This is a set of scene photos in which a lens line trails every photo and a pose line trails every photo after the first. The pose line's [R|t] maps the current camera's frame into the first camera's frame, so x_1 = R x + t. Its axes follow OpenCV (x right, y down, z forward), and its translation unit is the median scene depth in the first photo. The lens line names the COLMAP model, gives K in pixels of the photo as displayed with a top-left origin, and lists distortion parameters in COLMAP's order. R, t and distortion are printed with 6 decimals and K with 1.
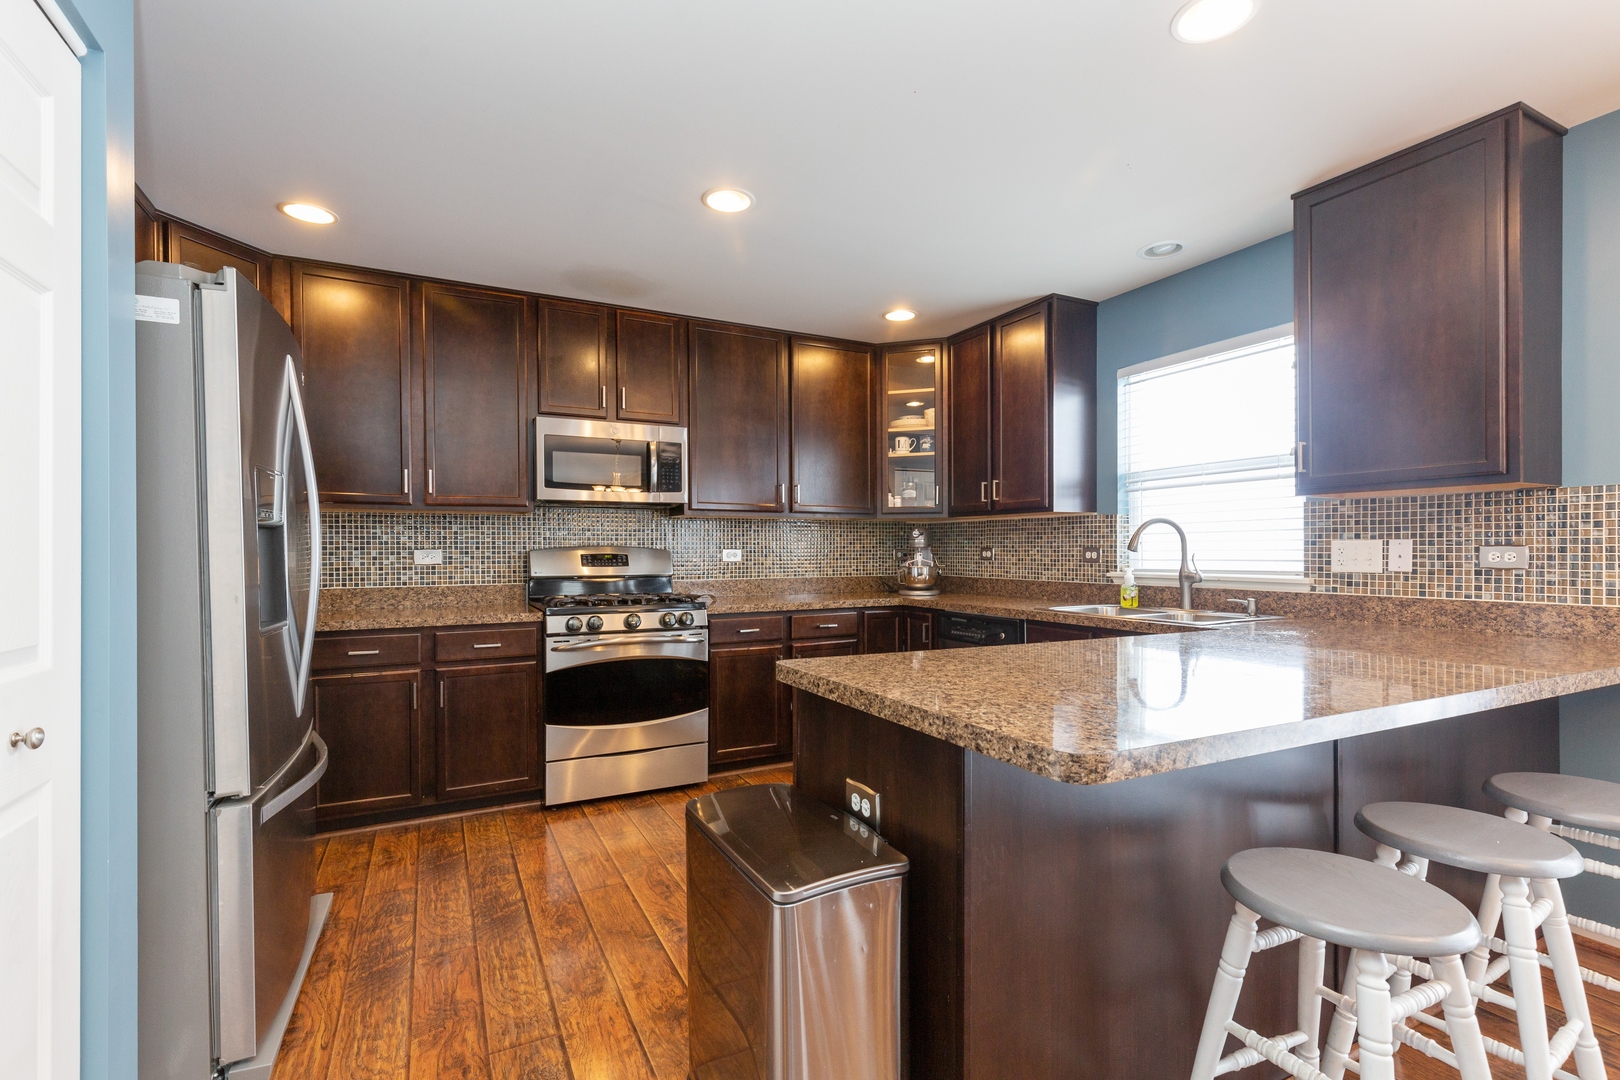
lens RADIAL K [[741.7, 0, 798.0], [0, 741.7, 552.2], [0, 0, 1]] dist [-0.004311, -0.002608]
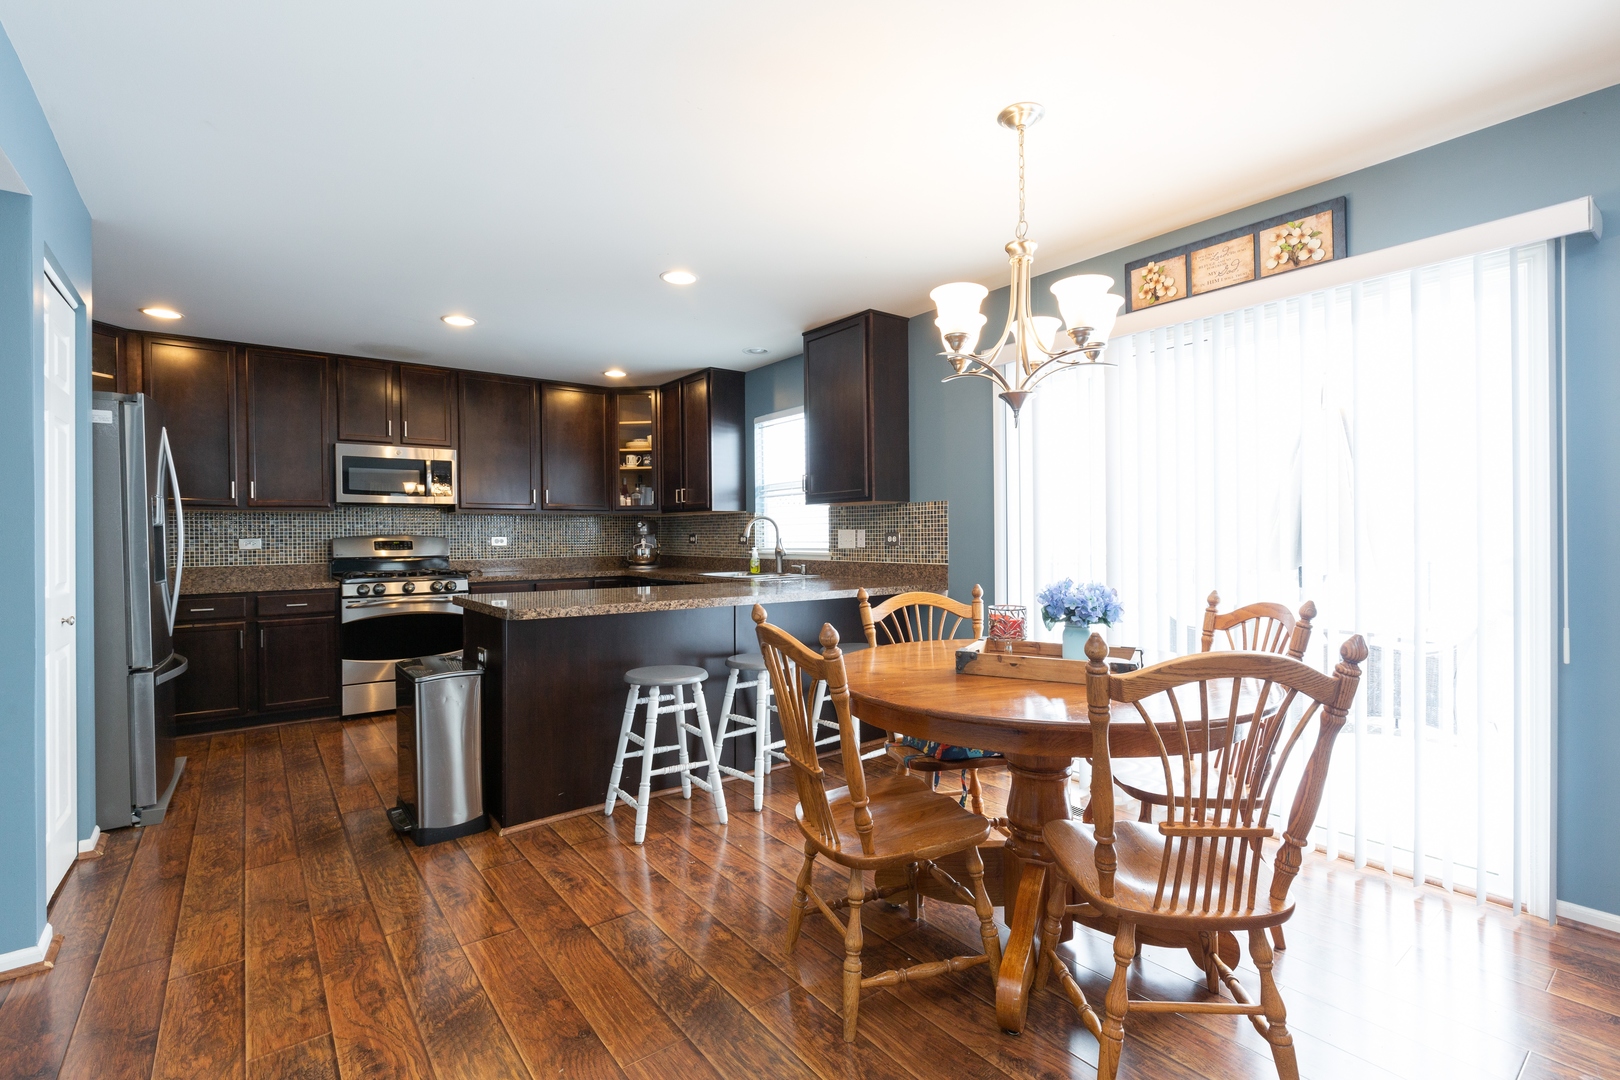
lens RADIAL K [[741.7, 0, 800.0], [0, 741.7, 535.8], [0, 0, 1]] dist [-0.004311, -0.002608]
pose [[0.982888, -0.005562, 0.184120, 0.267892], [0.006015, 0.999980, -0.001906, 0.000168], [-0.184106, 0.002981, 0.982902, -0.572301]]
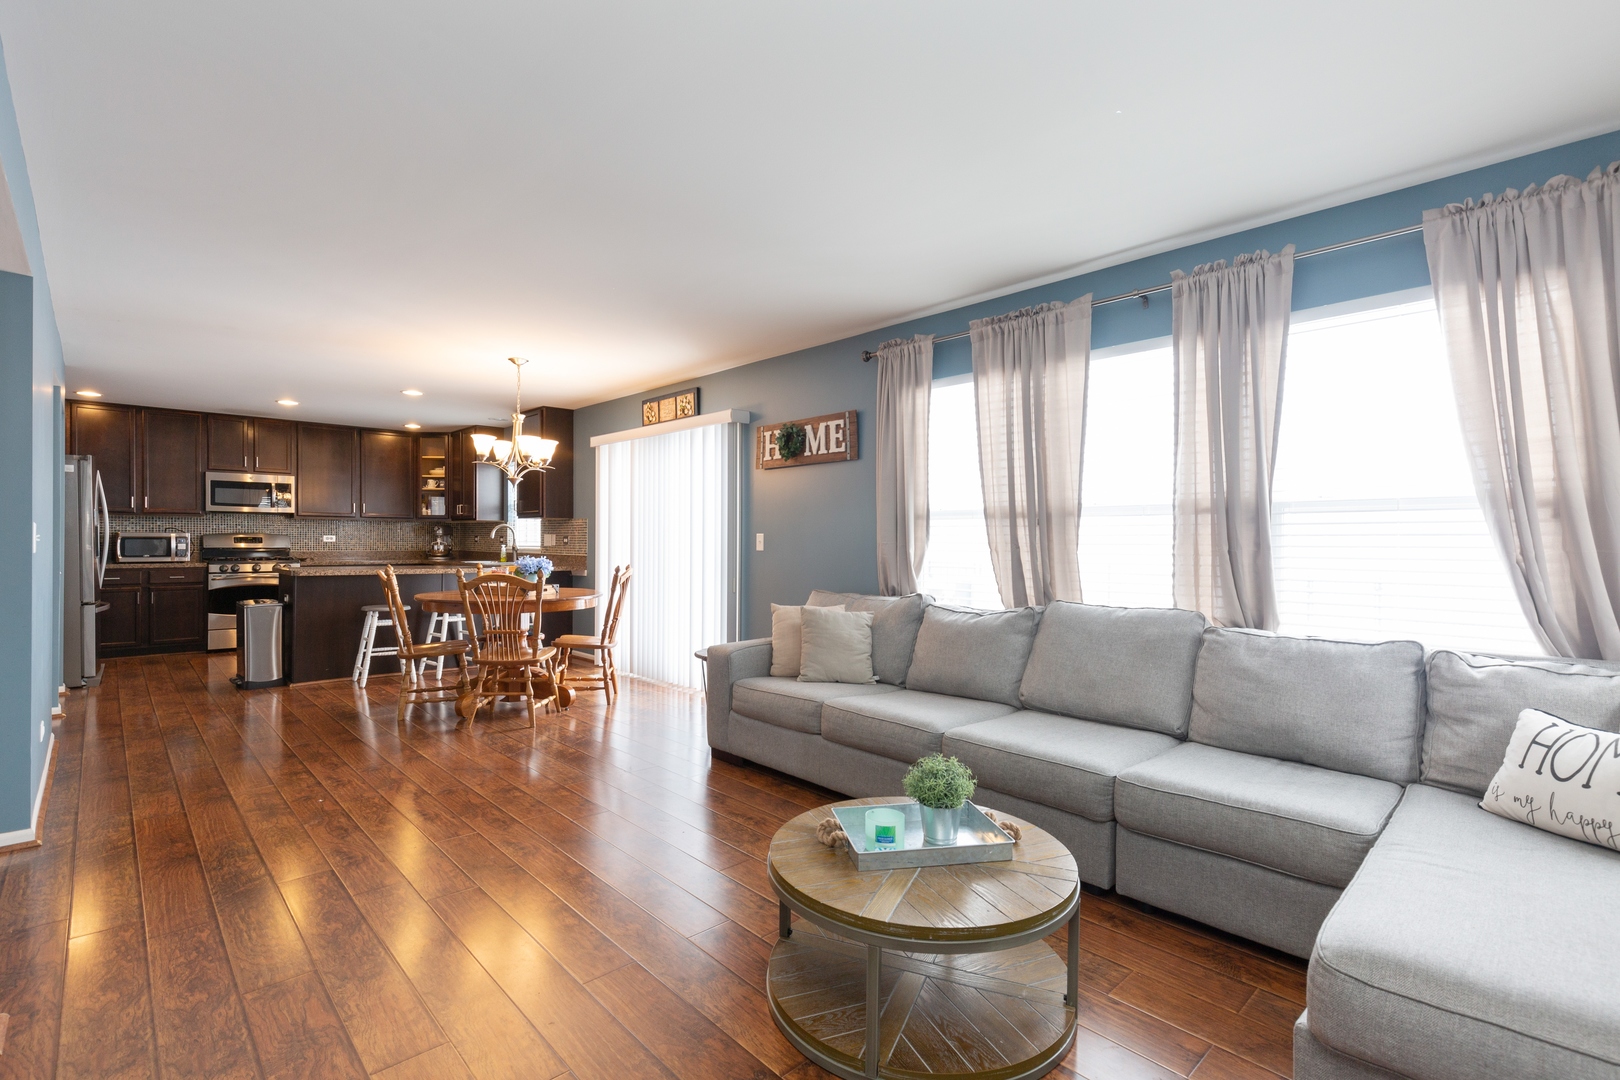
lens RADIAL K [[741.7, 0, 811.1], [0, 741.7, 545.7], [0, 0, 1]] dist [-0.004311, -0.002608]
pose [[0.953869, 0.006781, 0.300148, 0.710068], [-0.008822, 0.999946, 0.005444, 0.001985], [-0.300095, -0.007840, 0.953877, -1.638116]]
